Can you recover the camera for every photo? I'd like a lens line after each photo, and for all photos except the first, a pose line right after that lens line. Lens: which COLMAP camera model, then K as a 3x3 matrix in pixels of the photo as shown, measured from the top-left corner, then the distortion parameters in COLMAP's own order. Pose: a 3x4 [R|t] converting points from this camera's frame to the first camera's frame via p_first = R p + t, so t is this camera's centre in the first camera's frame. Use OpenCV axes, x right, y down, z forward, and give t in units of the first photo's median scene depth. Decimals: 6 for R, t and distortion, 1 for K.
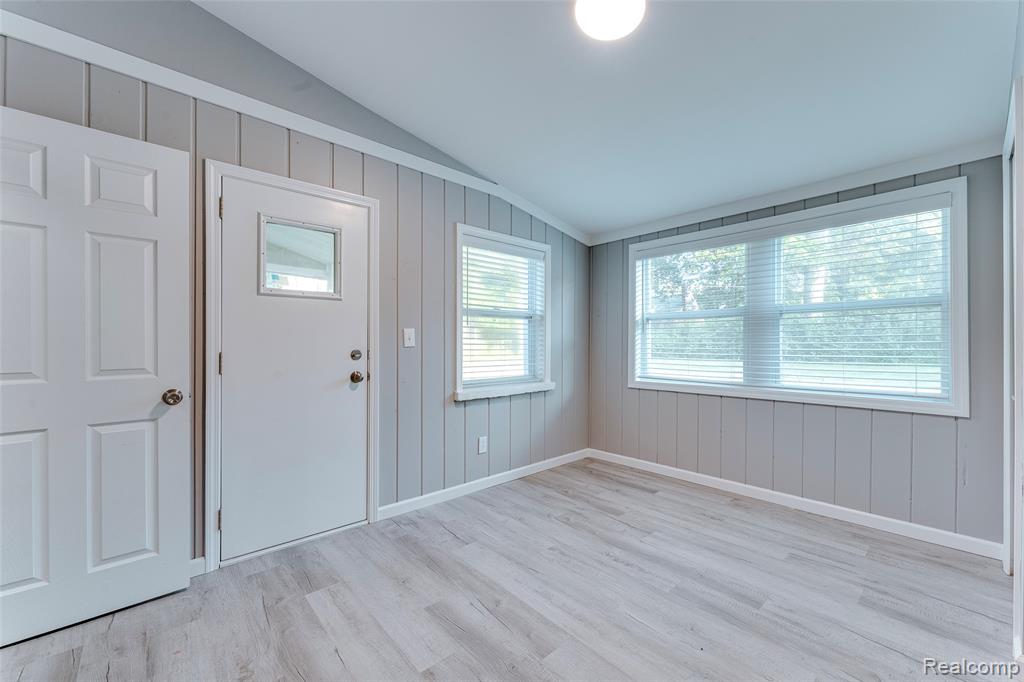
lens RADIAL K [[410.9, 0, 517.0], [0, 410.9, 343.2], [0, 0, 1]] dist [-0.001978, -0.000626]
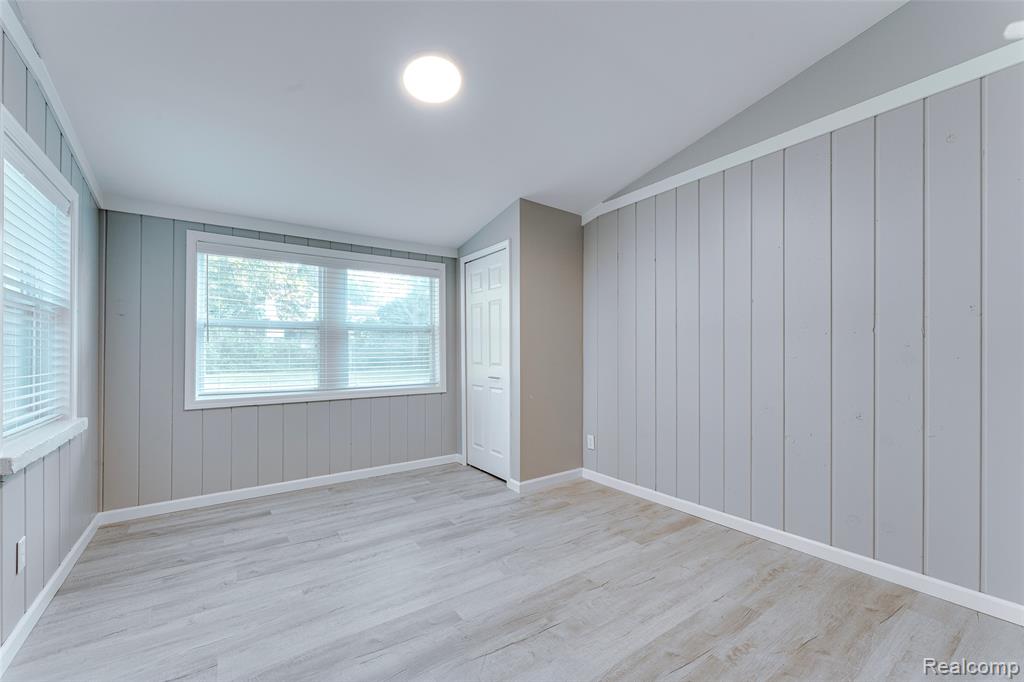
lens RADIAL K [[410.9, 0, 509.0], [0, 410.9, 351.6], [0, 0, 1]] dist [-0.001978, -0.000626]
pose [[0.122088, 0.001063, 0.992519, -0.597263], [0.003376, 0.999993, -0.001486, -0.001386], [-0.992514, 0.003533, 0.122084, 0.390984]]
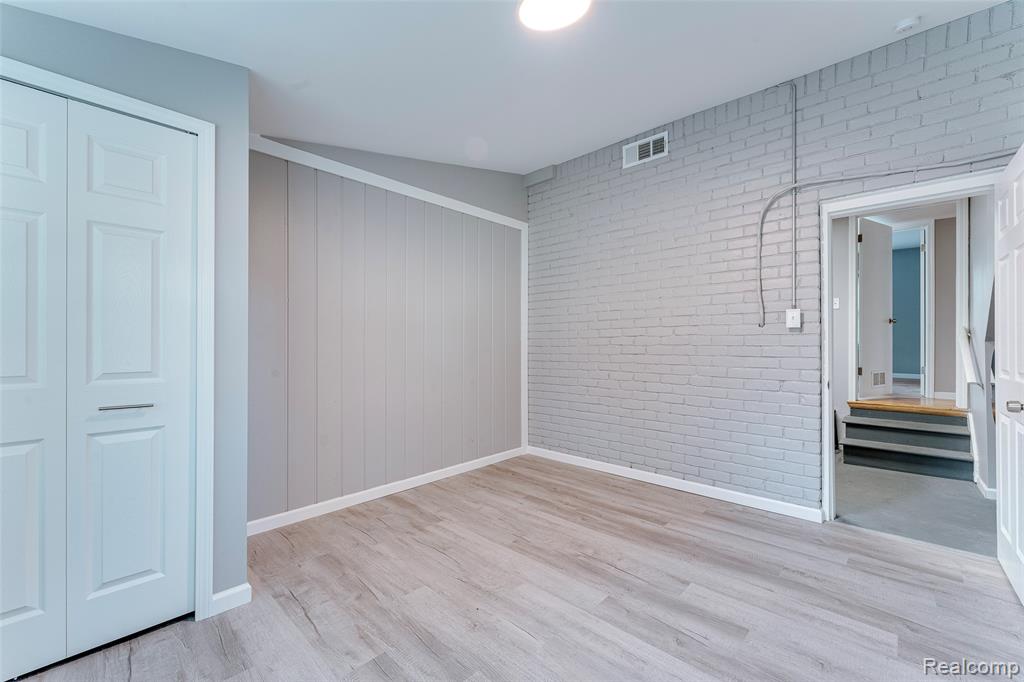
lens RADIAL K [[410.9, 0, 511.6], [0, 410.9, 339.2], [0, 0, 1]] dist [-0.001978, -0.000626]
pose [[-0.997229, 0.000110, -0.074389, 0.246995], [0.000766, 0.999961, -0.008796, -0.004972], [0.074385, -0.008828, -0.997191, 1.220002]]
